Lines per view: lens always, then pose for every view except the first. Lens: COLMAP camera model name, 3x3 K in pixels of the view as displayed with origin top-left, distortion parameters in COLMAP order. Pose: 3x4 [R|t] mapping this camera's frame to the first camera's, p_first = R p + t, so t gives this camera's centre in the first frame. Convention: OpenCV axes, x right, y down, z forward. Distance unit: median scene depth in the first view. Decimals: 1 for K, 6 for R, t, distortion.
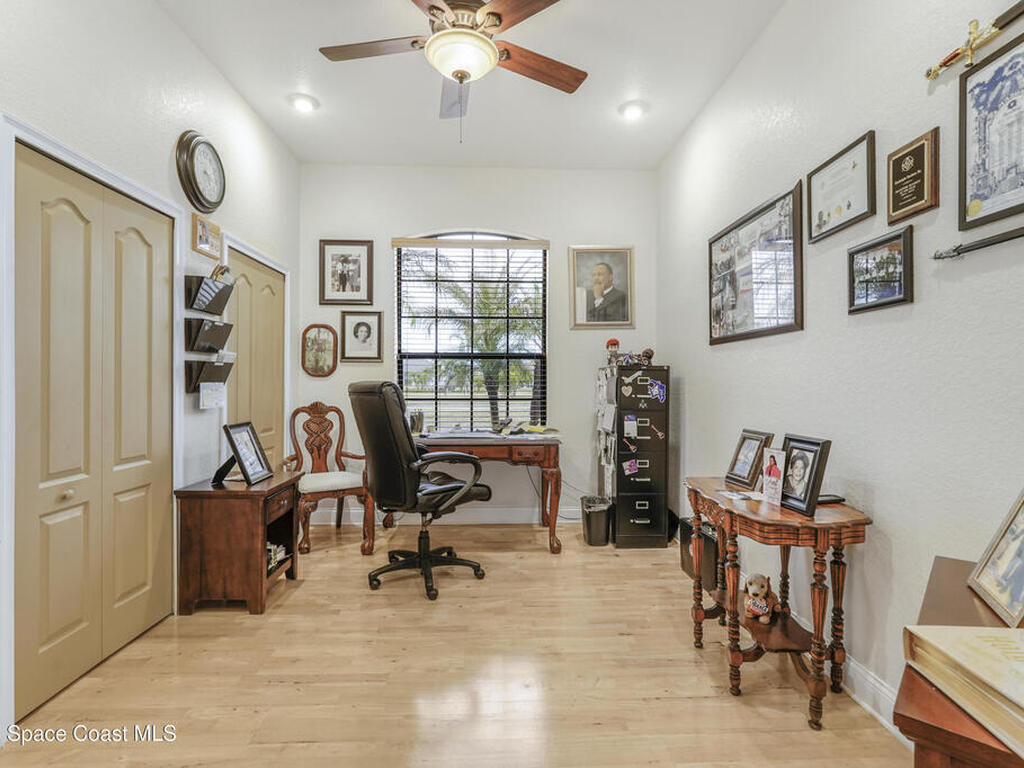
lens RADIAL K [[519.2, 0, 511.7], [0, 519.2, 379.3], [0, 0, 1]] dist [-0.016509, 0.001090]
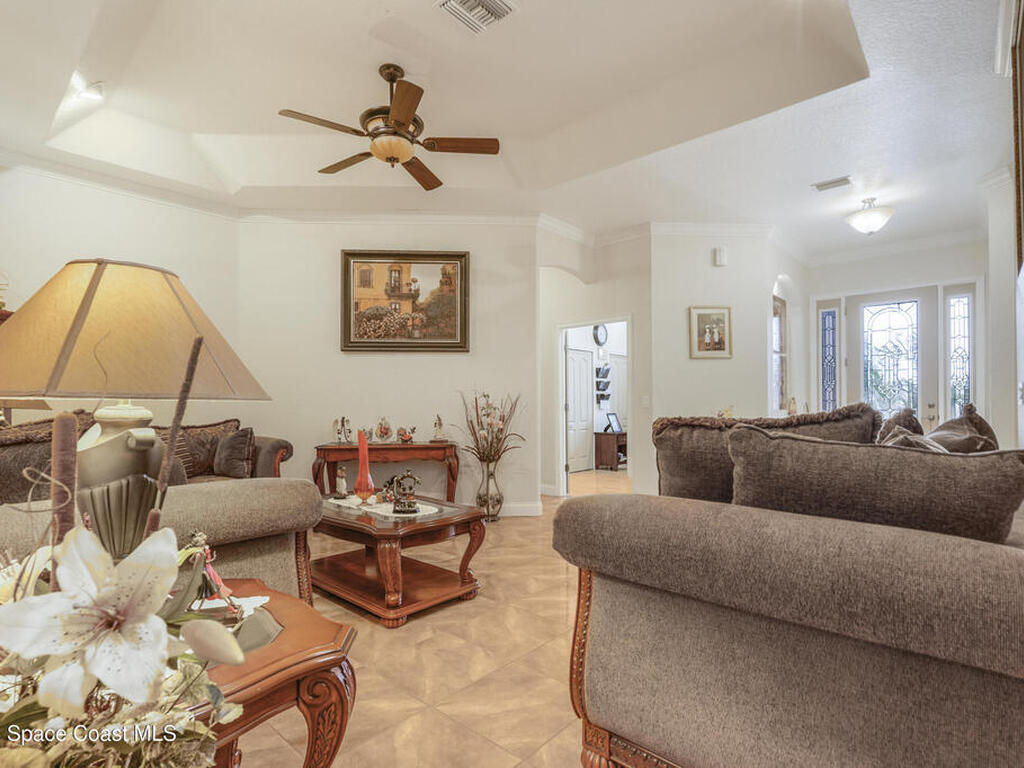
lens RADIAL K [[519.2, 0, 512.0], [0, 519.2, 389.4], [0, 0, 1]] dist [-0.016509, 0.001090]
pose [[0.728224, -0.020308, -0.685038, 1.214214], [0.008059, 0.999746, -0.021071, 0.002062], [0.685292, 0.009824, 0.728203, -1.737972]]
